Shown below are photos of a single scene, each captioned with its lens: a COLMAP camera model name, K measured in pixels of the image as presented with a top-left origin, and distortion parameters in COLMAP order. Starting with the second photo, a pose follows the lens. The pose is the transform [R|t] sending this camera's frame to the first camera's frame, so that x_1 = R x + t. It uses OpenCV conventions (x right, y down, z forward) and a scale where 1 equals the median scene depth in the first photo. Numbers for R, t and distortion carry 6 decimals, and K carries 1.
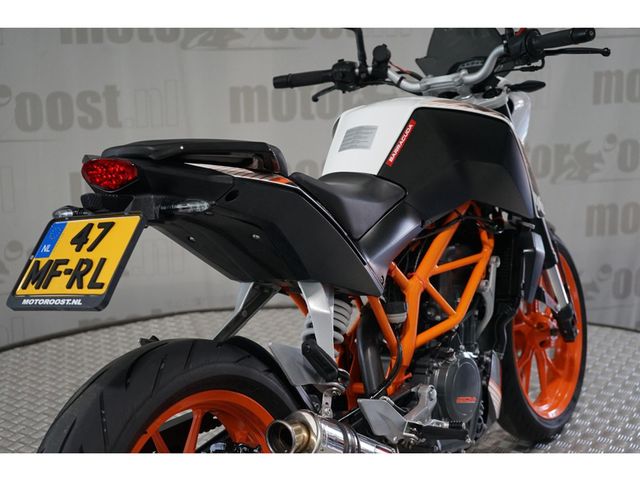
lens RADIAL K [[984.3, 0, 318.4], [0, 984.3, 238.8], [0, 0, 1]] dist [-0.027199, 0.000000]
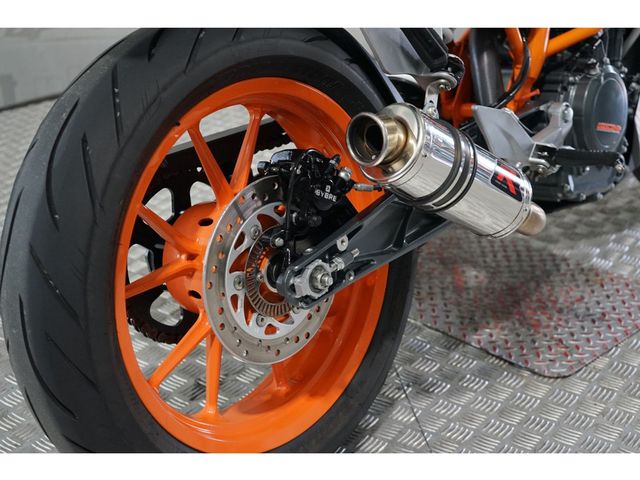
lens RADIAL K [[984.3, 0, 320.6], [0, 984.3, 241.1], [0, 0, 1]] dist [-0.027199, 0.000000]
pose [[0.996306, 0.023171, -0.082684, -0.009218], [-0.006708, 0.980963, 0.194076, 0.114304], [0.085607, -0.192805, 0.977496, 0.237616]]
